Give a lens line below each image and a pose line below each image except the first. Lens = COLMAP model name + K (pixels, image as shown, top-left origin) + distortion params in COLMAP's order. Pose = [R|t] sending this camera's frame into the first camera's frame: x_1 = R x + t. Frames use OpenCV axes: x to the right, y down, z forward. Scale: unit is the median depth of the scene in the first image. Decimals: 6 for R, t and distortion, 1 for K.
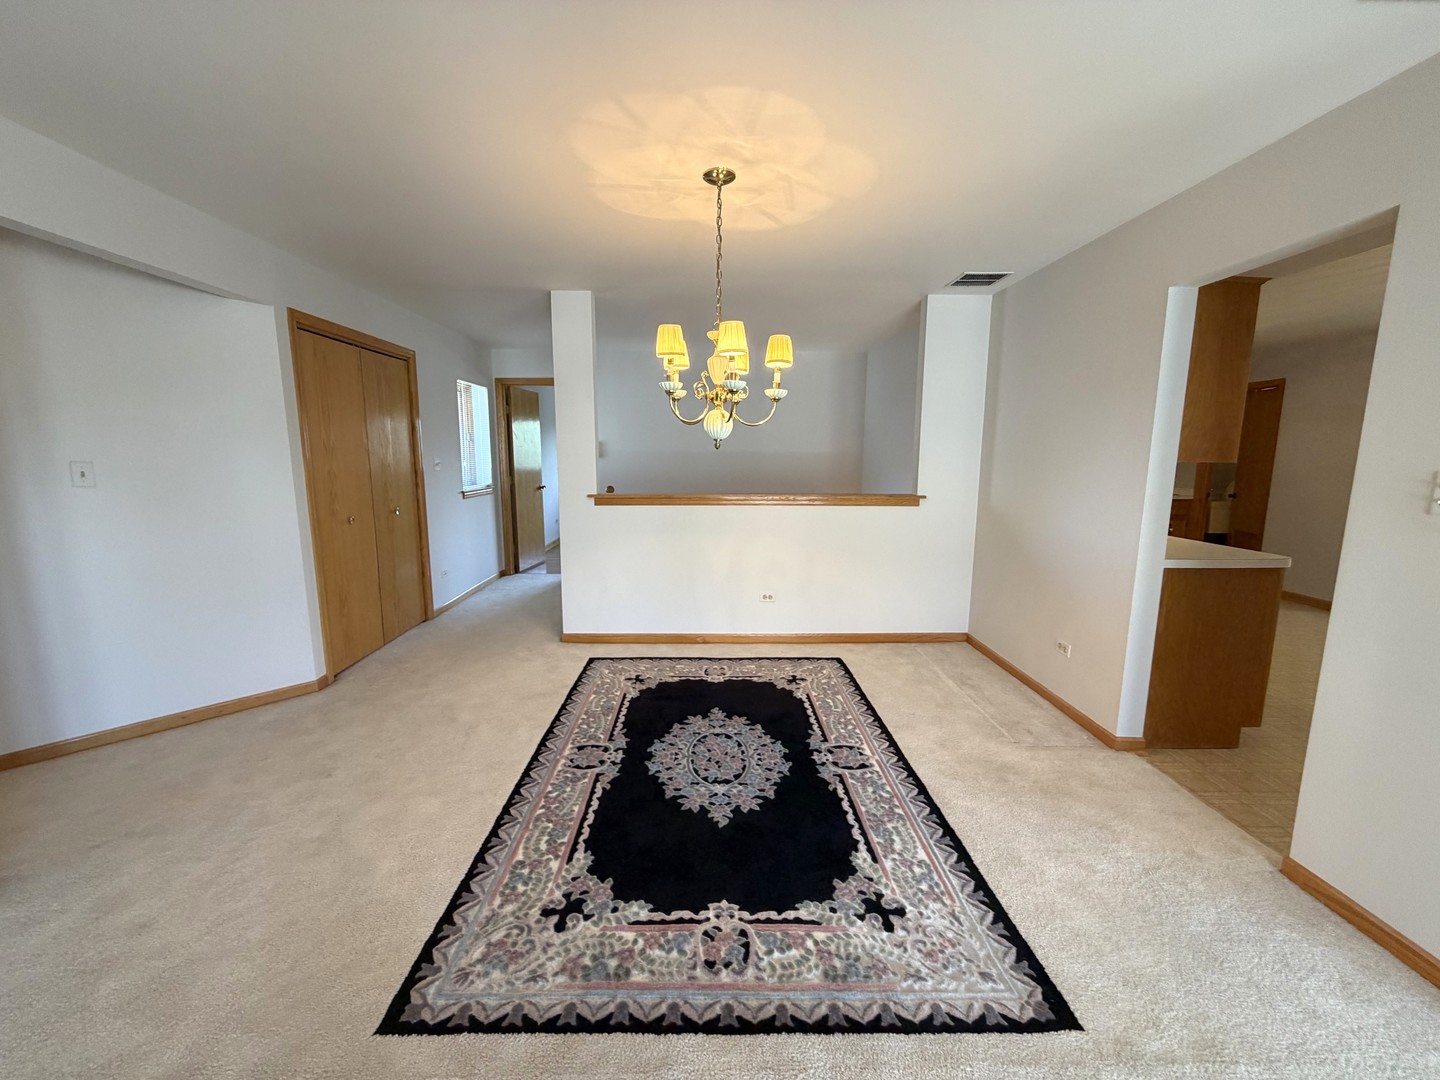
lens RADIAL K [[575.0, 0, 714.9], [0, 575.0, 540.1], [0, 0, 1]] dist [0.001203, -0.000171]
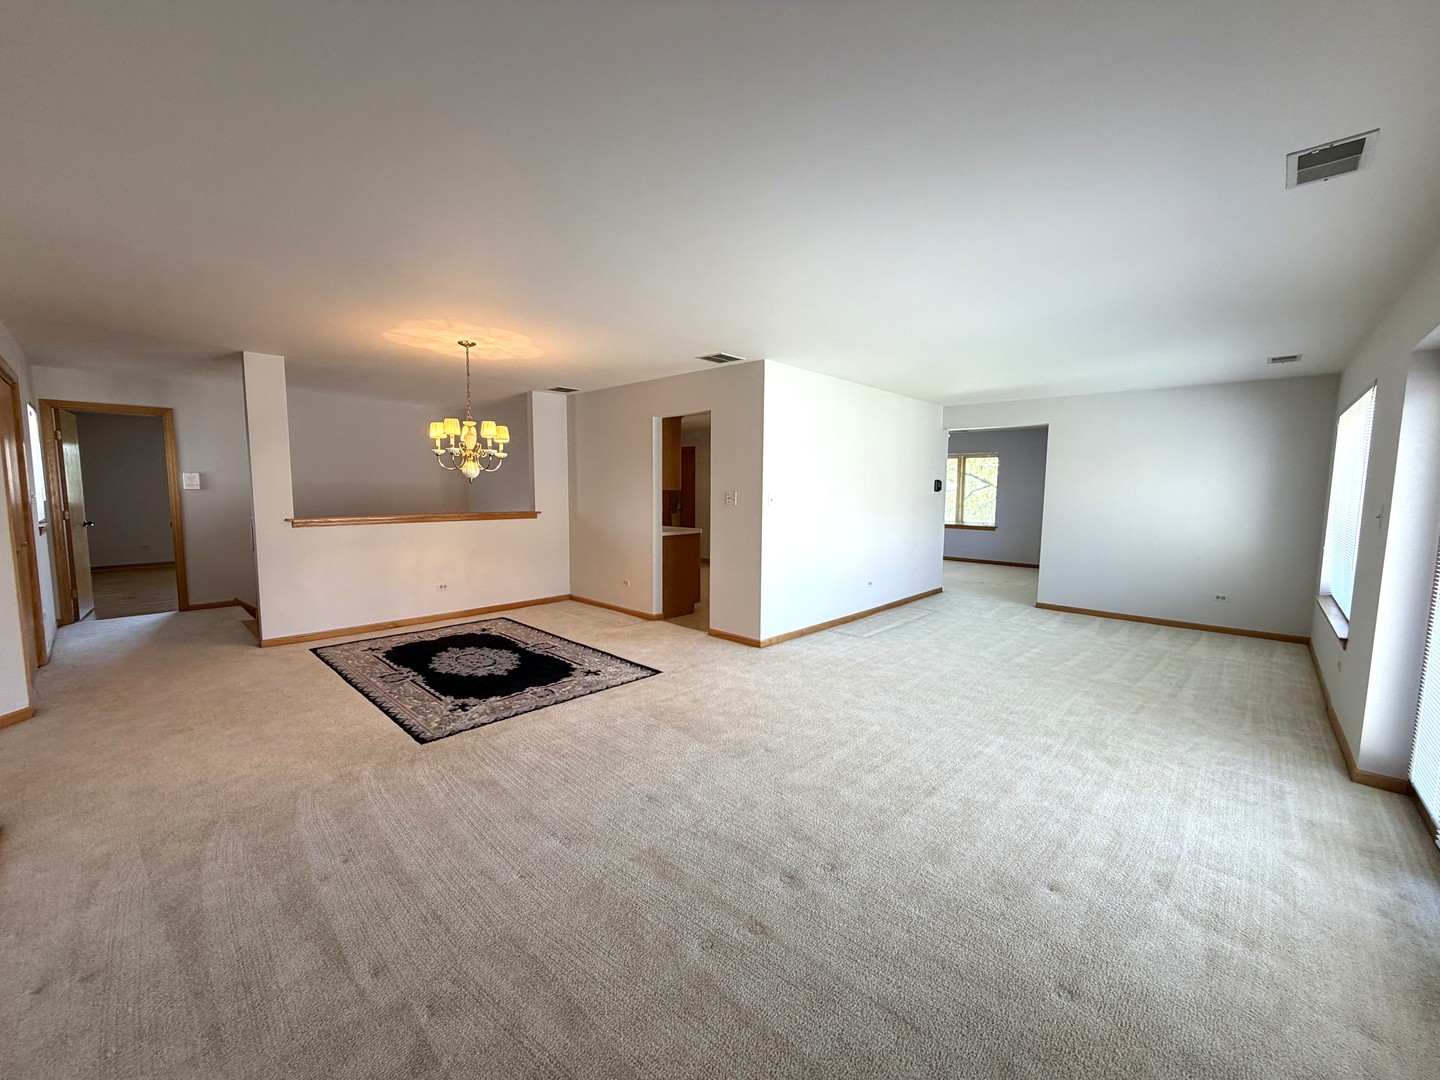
lens RADIAL K [[575.0, 0, 714.9], [0, 575.0, 540.1], [0, 0, 1]] dist [0.001203, -0.000171]
pose [[0.701671, -0.066152, 0.709424, -0.763149], [0.103819, 0.994547, -0.009945, 0.120568], [-0.704897, 0.080630, 0.704712, -0.830093]]
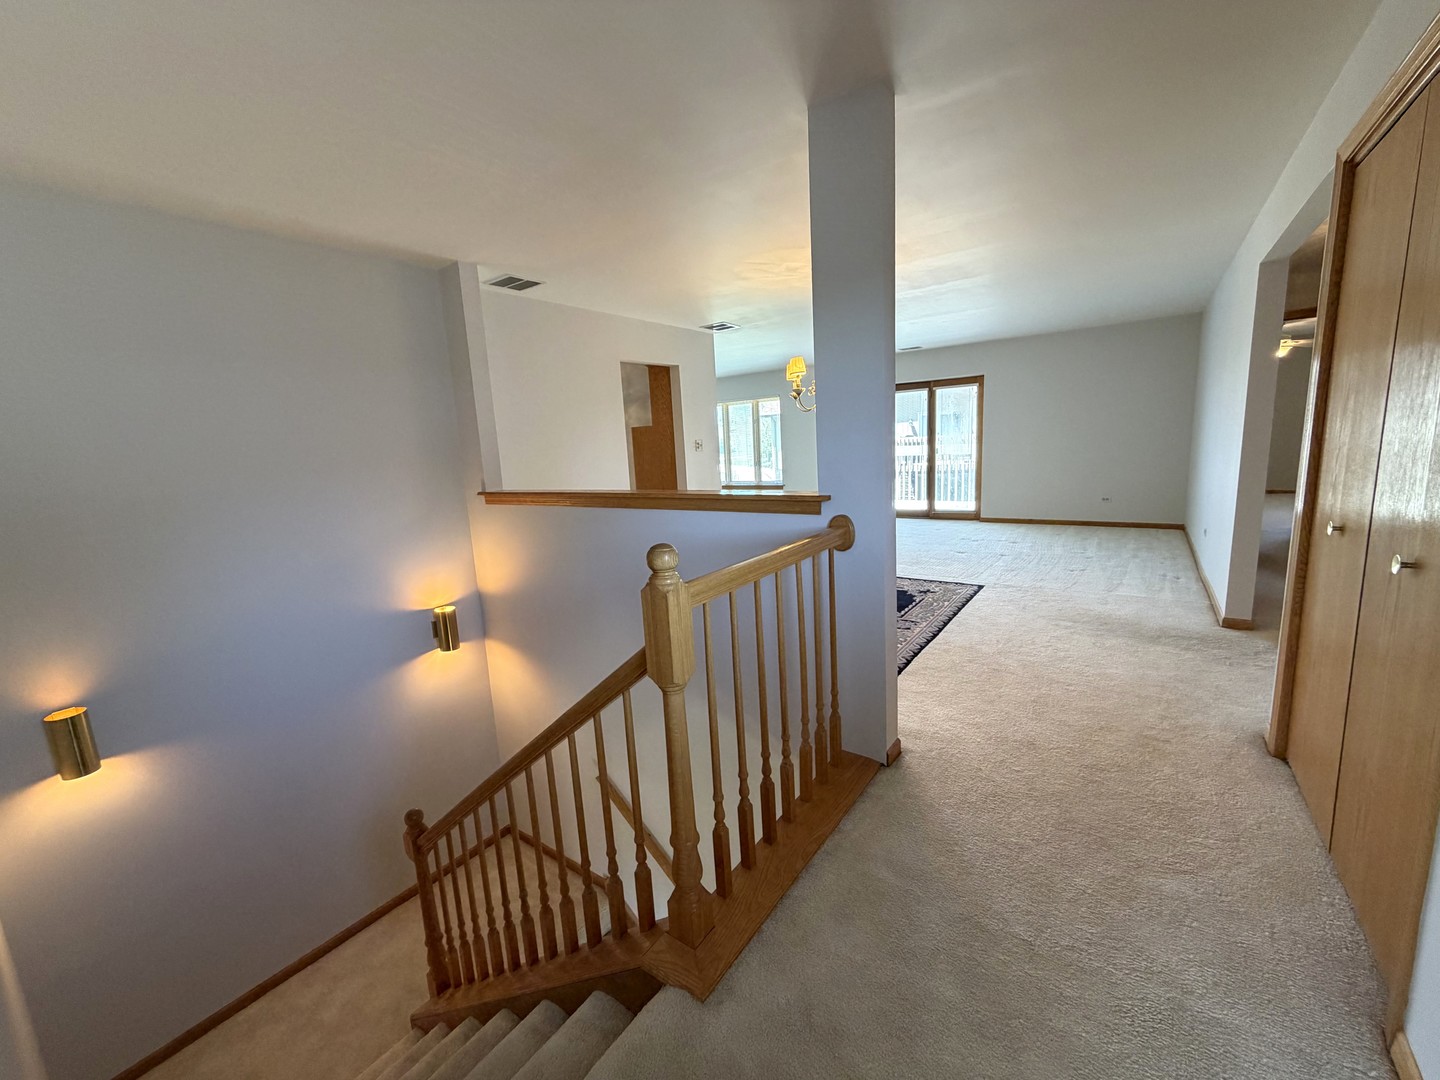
lens RADIAL K [[575.0, 0, 714.9], [0, 575.0, 540.1], [0, 0, 1]] dist [0.001203, -0.000171]
pose [[-0.795700, -0.056571, 0.603043, -0.788270], [0.147239, 0.947697, 0.283180, -0.356088], [-0.587522, 0.314118, -0.745753, 2.563947]]
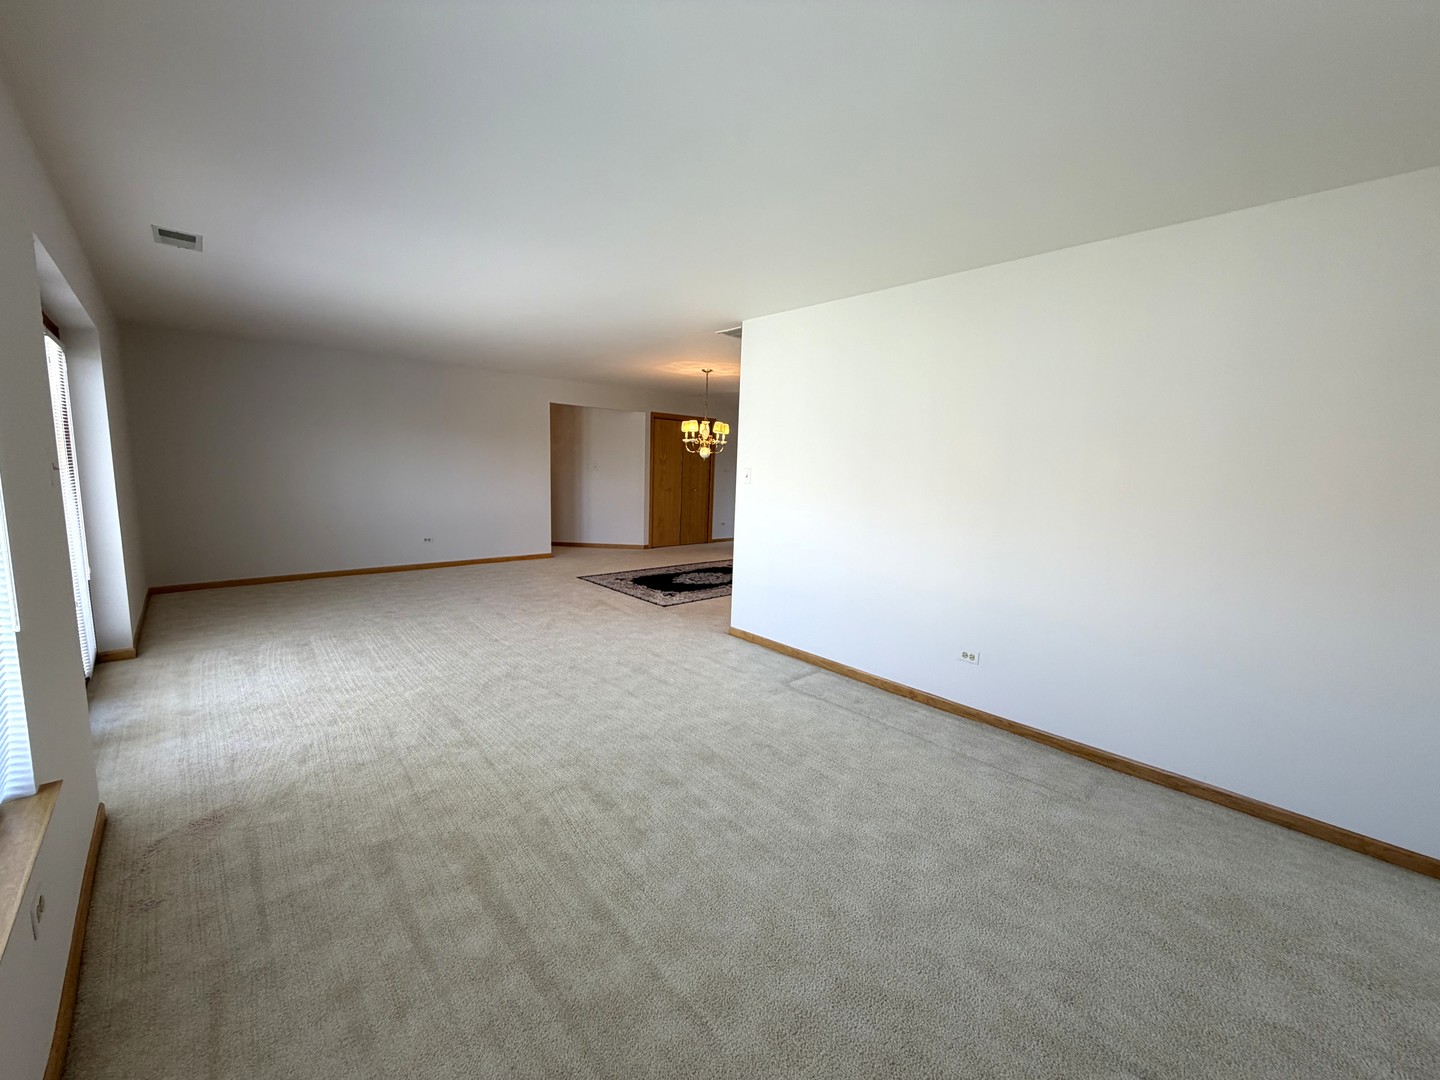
lens RADIAL K [[575.0, 0, 714.9], [0, 575.0, 540.1], [0, 0, 1]] dist [0.001203, -0.000171]
pose [[0.667179, 0.115557, -0.735879, 2.156345], [-0.146698, 0.988930, 0.022291, 0.152570], [0.730309, 0.093080, 0.676746, -0.843142]]
